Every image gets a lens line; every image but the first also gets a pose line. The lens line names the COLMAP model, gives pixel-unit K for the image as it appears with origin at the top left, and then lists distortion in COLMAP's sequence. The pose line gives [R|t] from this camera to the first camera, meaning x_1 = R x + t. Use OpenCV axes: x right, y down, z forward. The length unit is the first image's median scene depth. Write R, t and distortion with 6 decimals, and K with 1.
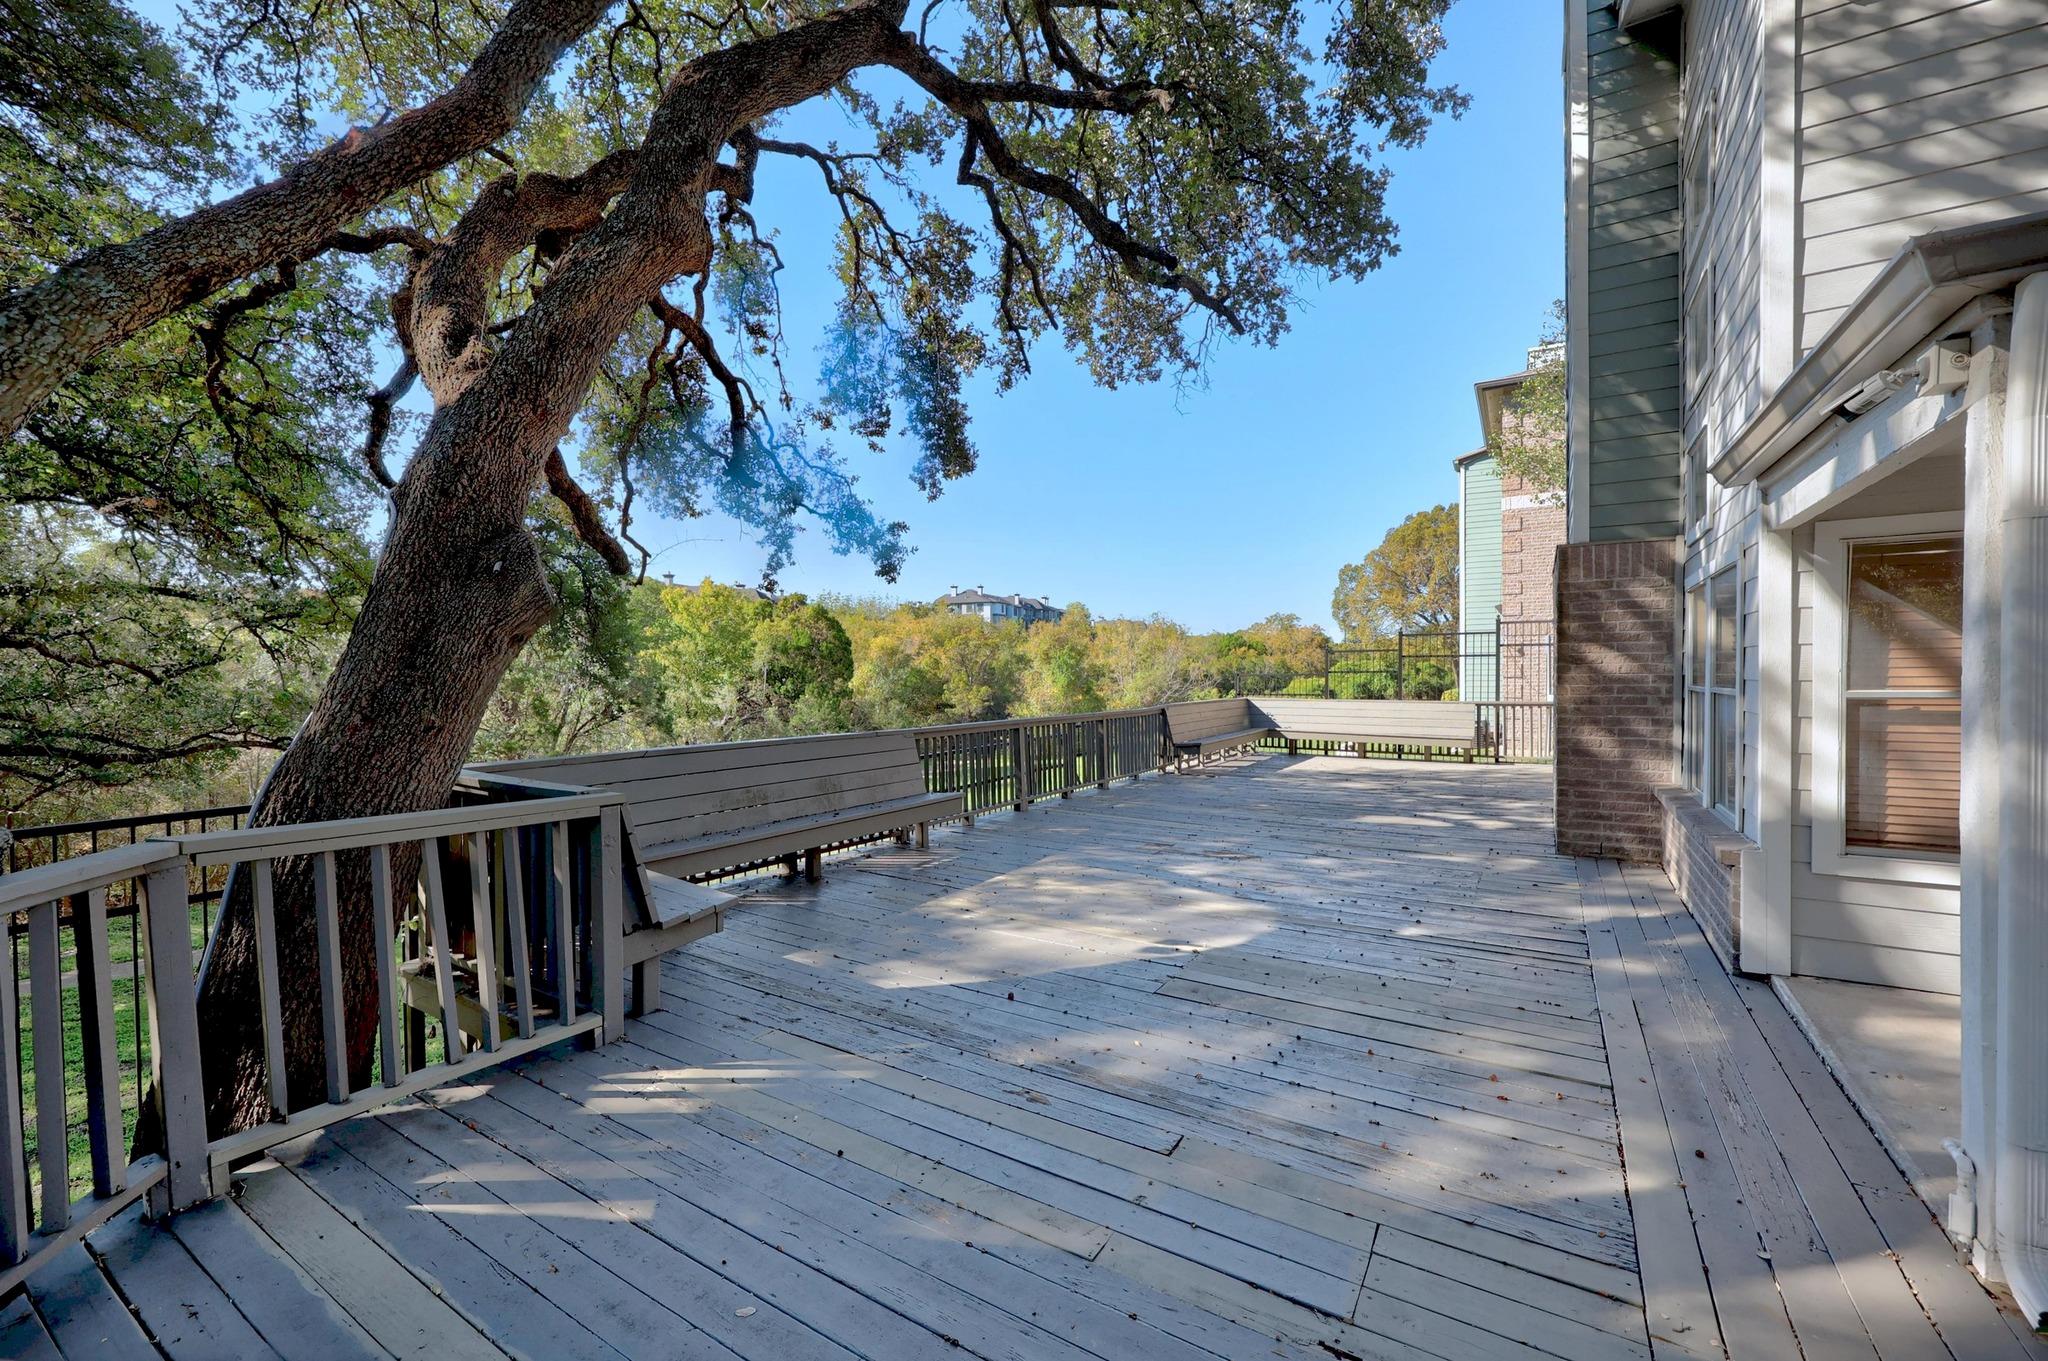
lens RADIAL K [[846.7, 0, 986.3], [0, 846.7, 680.3], [0, 0, 1]] dist [-0.000183, -0.000041]
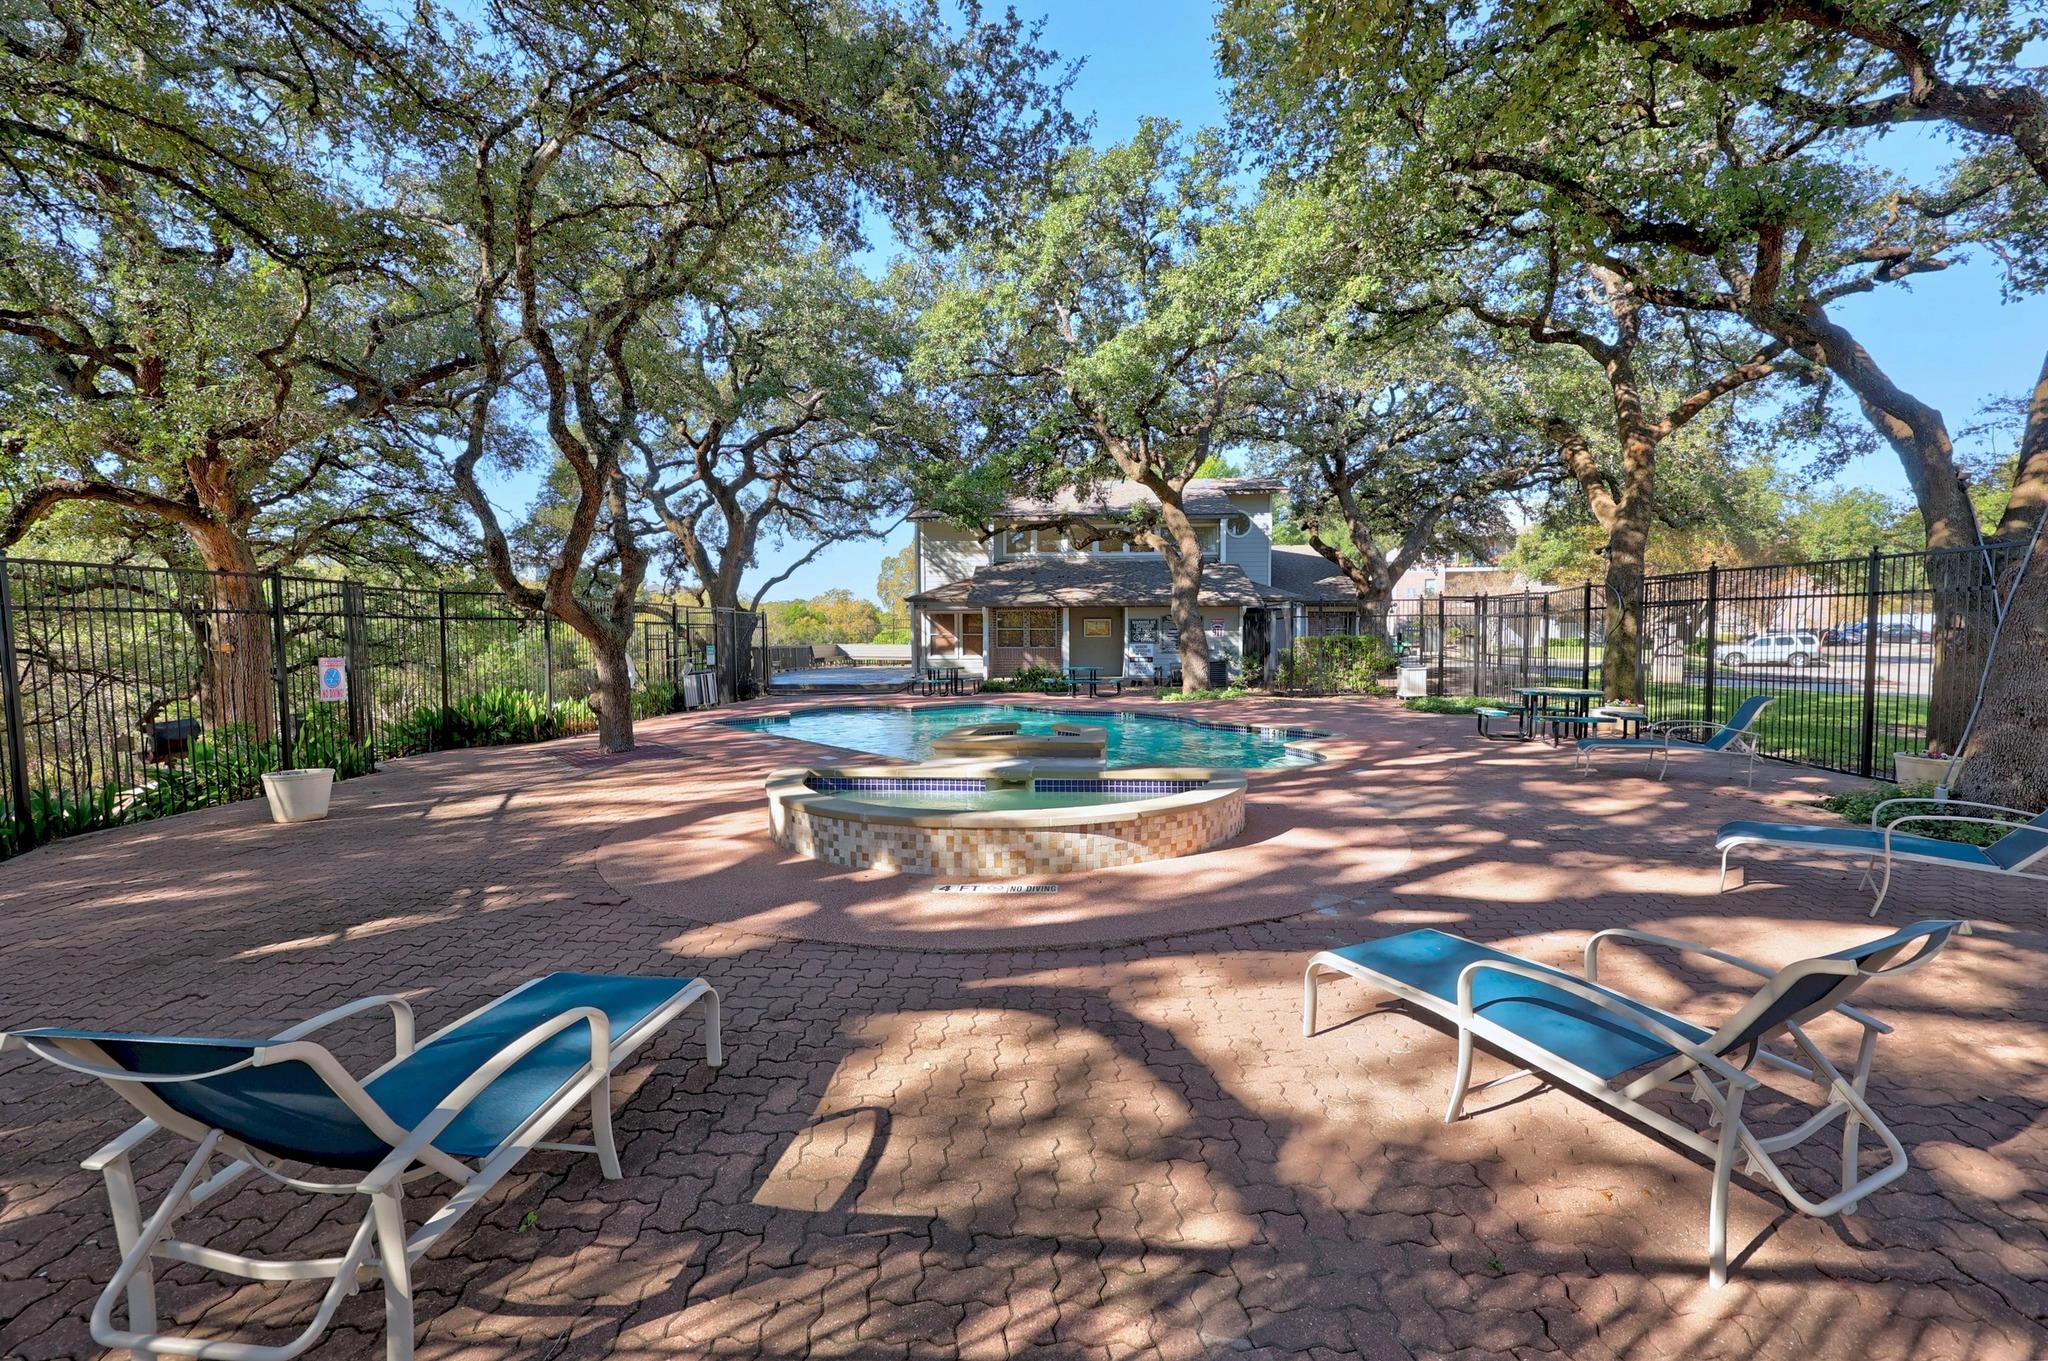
lens RADIAL K [[846.7, 0, 986.3], [0, 846.7, 680.3], [0, 0, 1]] dist [-0.000183, -0.000041]
pose [[0.872657, -0.025589, 0.487662, -0.546587], [0.007053, 0.999182, 0.039808, 0.030990], [-0.488282, -0.031299, 0.872124, -1.449685]]
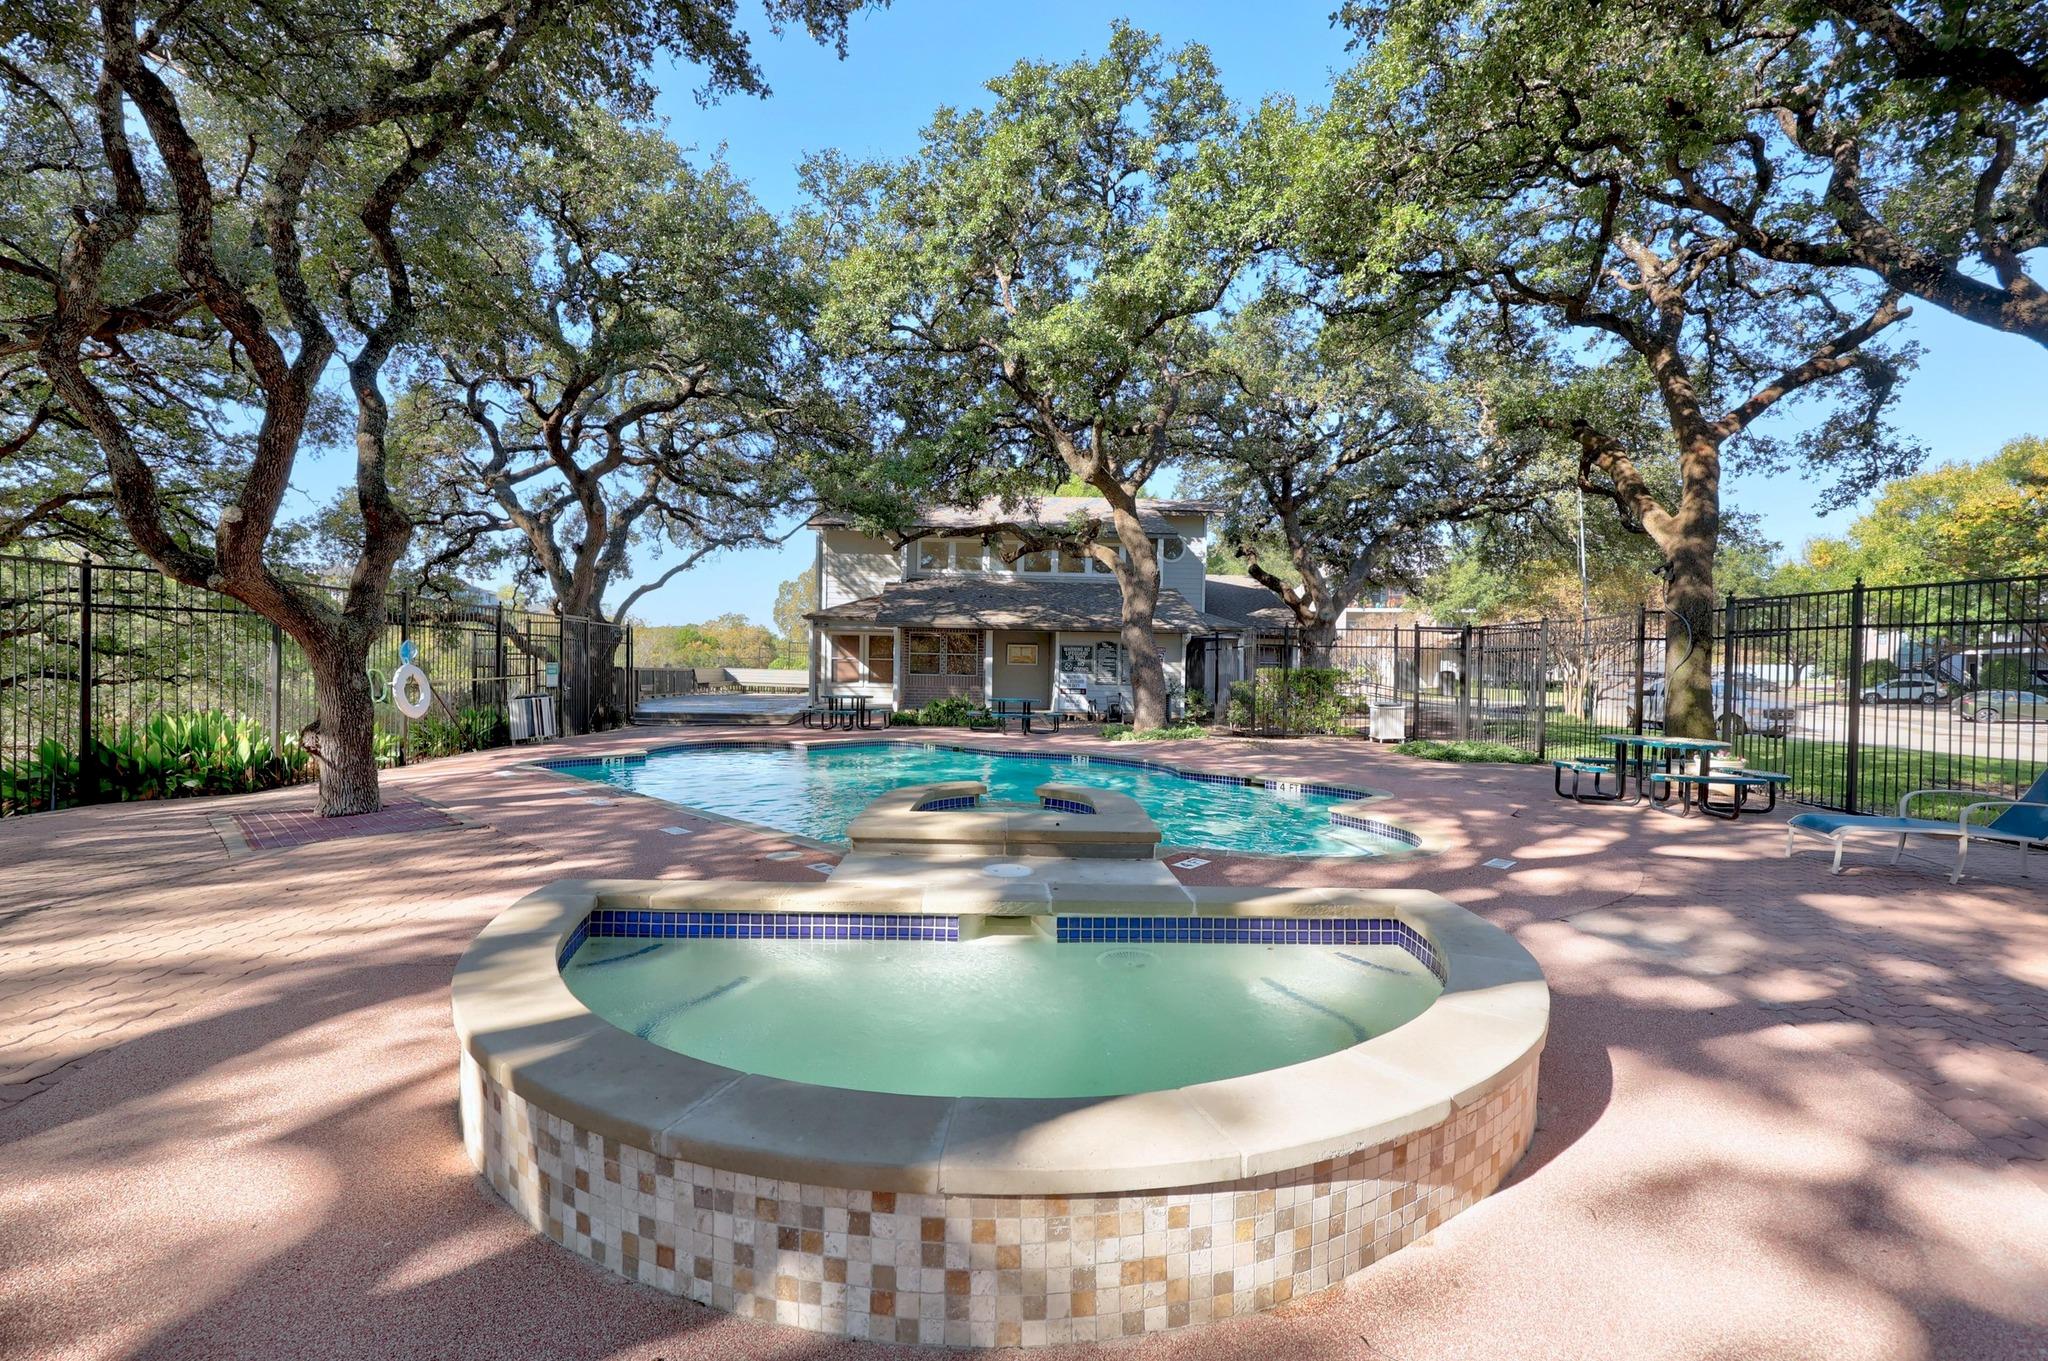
lens RADIAL K [[846.7, 0, 986.3], [0, 846.7, 680.3], [0, 0, 1]] dist [-0.000183, -0.000041]
pose [[0.808407, 0.011002, 0.588521, -0.466970], [-0.015200, 0.999882, 0.002187, 0.037160], [-0.588428, -0.010714, 0.808479, -1.268441]]
